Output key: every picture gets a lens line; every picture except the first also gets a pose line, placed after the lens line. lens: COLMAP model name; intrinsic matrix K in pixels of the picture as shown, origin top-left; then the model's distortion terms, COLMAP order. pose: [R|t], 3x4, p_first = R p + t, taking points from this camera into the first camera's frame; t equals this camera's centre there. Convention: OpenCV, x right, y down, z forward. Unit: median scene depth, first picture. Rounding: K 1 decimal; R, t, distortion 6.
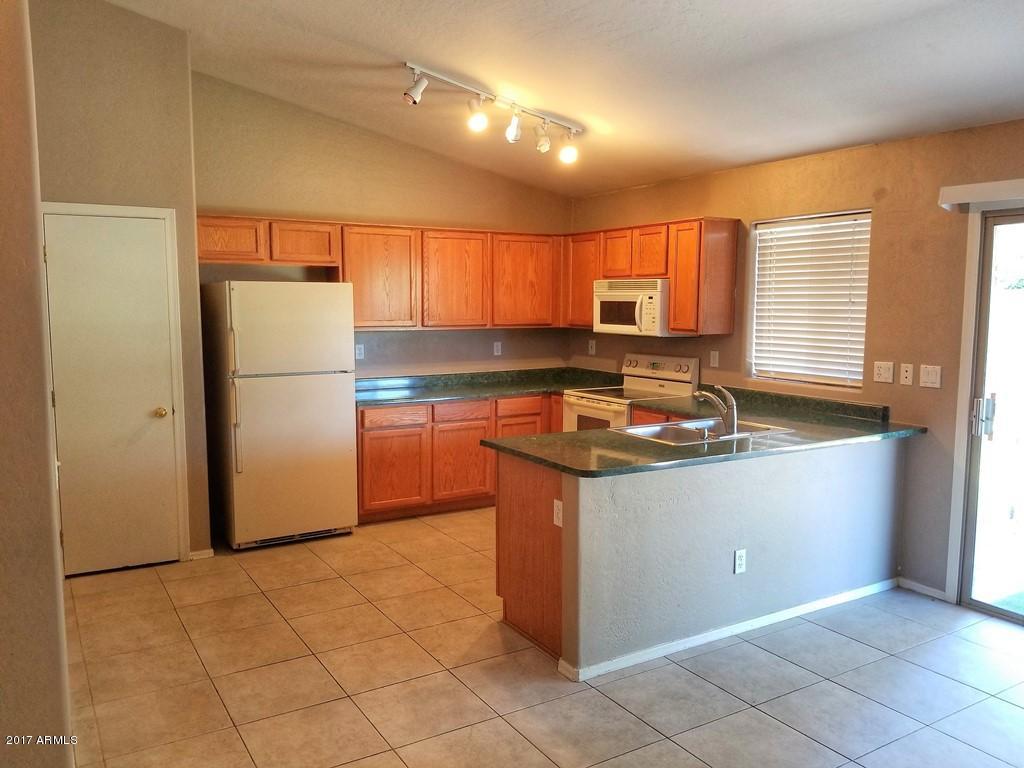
lens RADIAL K [[806.0, 0, 513.7], [0, 806.0, 389.7], [0, 0, 1]] dist [0.080629, -0.178835]
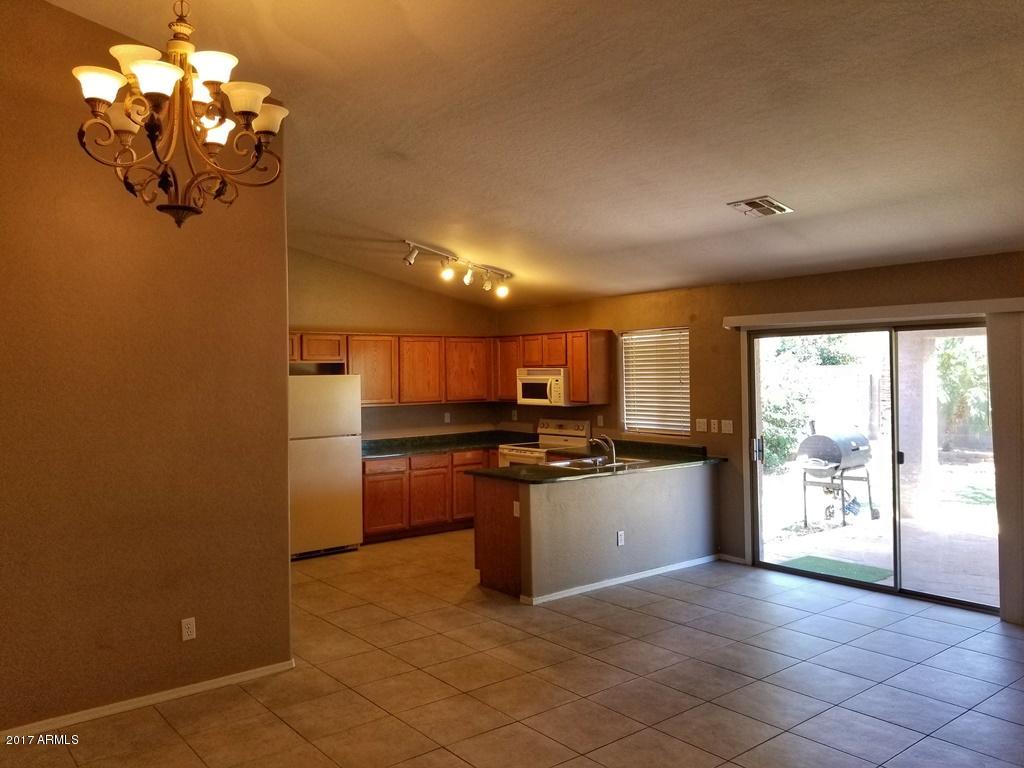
lens RADIAL K [[805.6, 0, 507.2], [0, 805.6, 362.4], [0, 0, 1]] dist [0.096058, -0.176961]
pose [[0.991375, -0.015037, 0.130189, -0.120580], [0.031035, 0.992076, -0.121744, 0.032989], [-0.127326, 0.124734, 0.983986, -0.480959]]
